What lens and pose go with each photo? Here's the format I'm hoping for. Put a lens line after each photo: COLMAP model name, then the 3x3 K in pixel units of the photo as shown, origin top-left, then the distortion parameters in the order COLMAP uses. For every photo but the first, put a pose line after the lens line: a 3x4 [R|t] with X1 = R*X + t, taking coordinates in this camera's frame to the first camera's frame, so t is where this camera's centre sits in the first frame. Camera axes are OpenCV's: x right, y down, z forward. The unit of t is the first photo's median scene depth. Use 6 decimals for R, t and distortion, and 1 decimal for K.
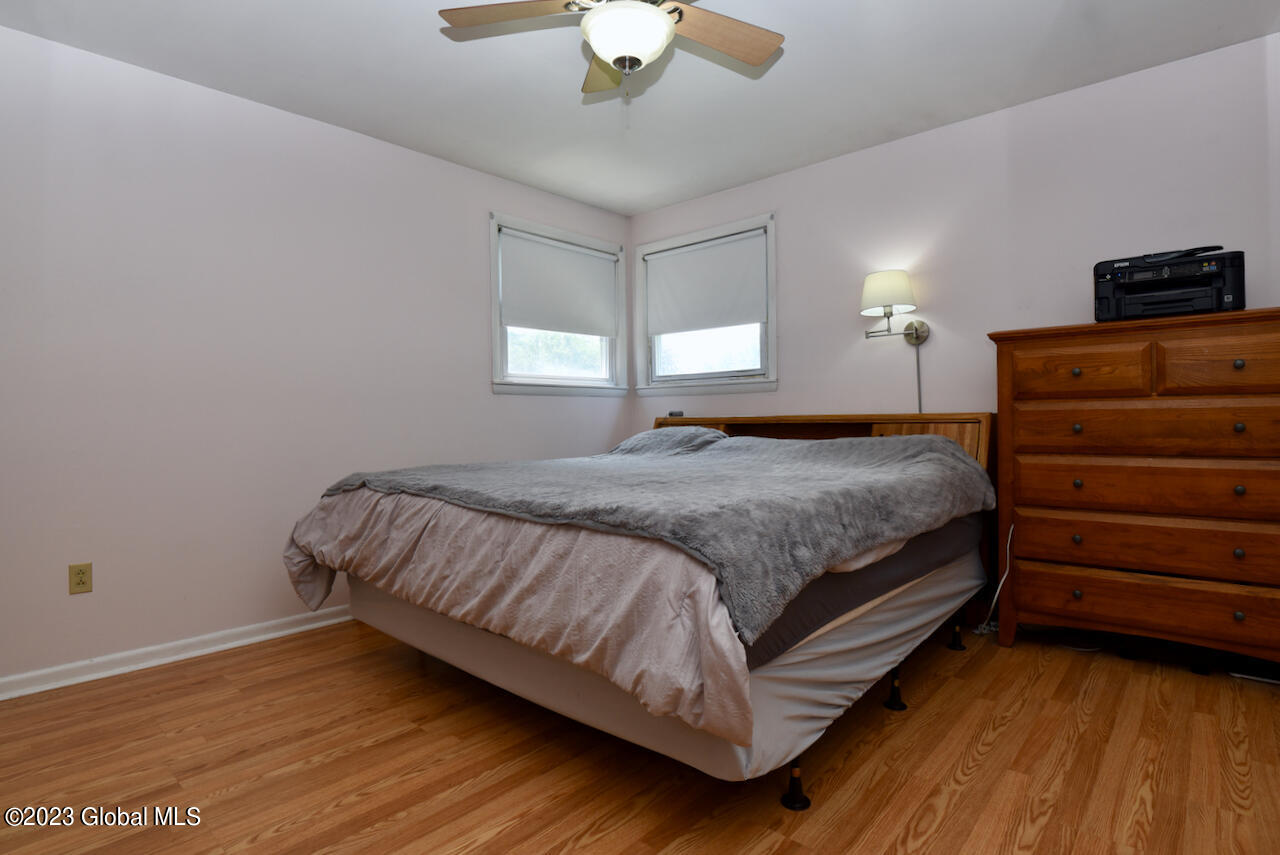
lens RADIAL K [[644.5, 0, 638.1], [0, 644.5, 424.2], [0, 0, 1]] dist [-0.031635, -0.000785]
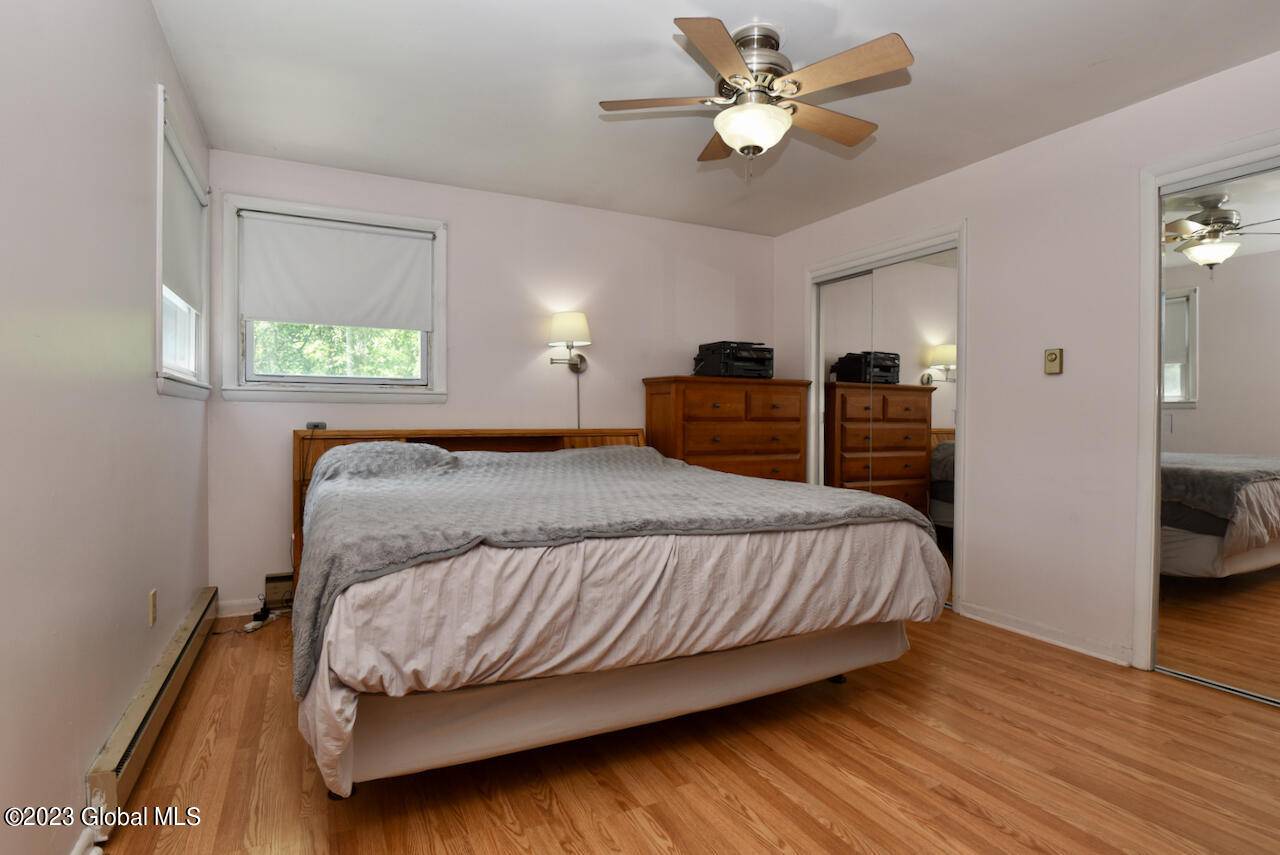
lens RADIAL K [[644.5, 0, 638.1], [0, 644.5, 424.2], [0, 0, 1]] dist [-0.031635, -0.000785]
pose [[0.367340, 0.004186, 0.930077, -1.031740], [-0.002110, 0.999991, -0.003667, -0.029473], [-0.930084, -0.000616, 0.367346, 0.627785]]
